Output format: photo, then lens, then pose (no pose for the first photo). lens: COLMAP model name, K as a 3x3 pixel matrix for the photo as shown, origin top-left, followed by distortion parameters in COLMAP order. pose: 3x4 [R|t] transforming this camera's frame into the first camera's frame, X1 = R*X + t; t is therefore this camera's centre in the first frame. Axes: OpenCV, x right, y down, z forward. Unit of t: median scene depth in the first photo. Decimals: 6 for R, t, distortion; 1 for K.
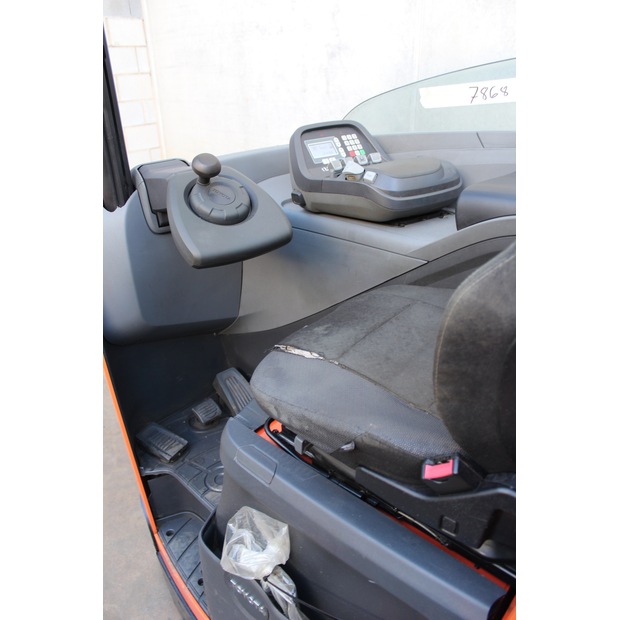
lens RADIAL K [[515.1, 0, 309.8], [0, 515.1, 313.0], [0, 0, 1]] dist [-0.161649, 0.136135]
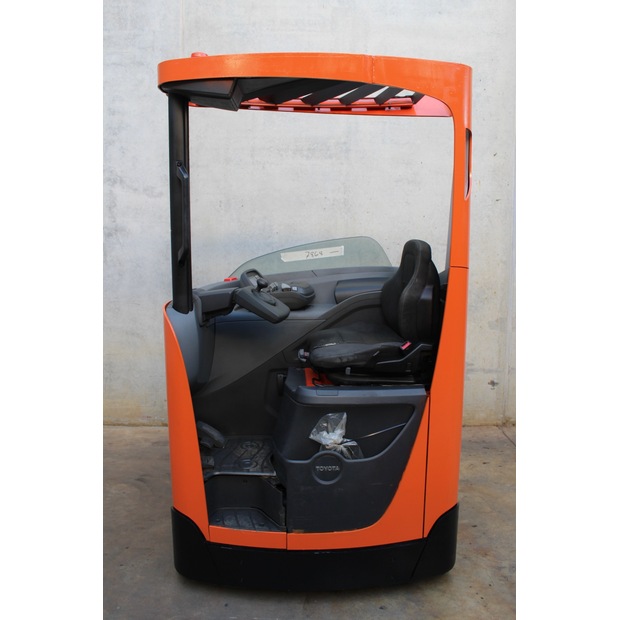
lens RADIAL K [[548.3, 0, 313.3], [0, 548.3, 286.8], [0, 0, 1]] dist [-0.189718, 0.204494]
pose [[0.706341, -0.040113, 0.706735, -1.399661], [0.298494, 0.922167, -0.245987, 0.319257], [-0.641860, 0.384707, 0.663337, -0.627357]]
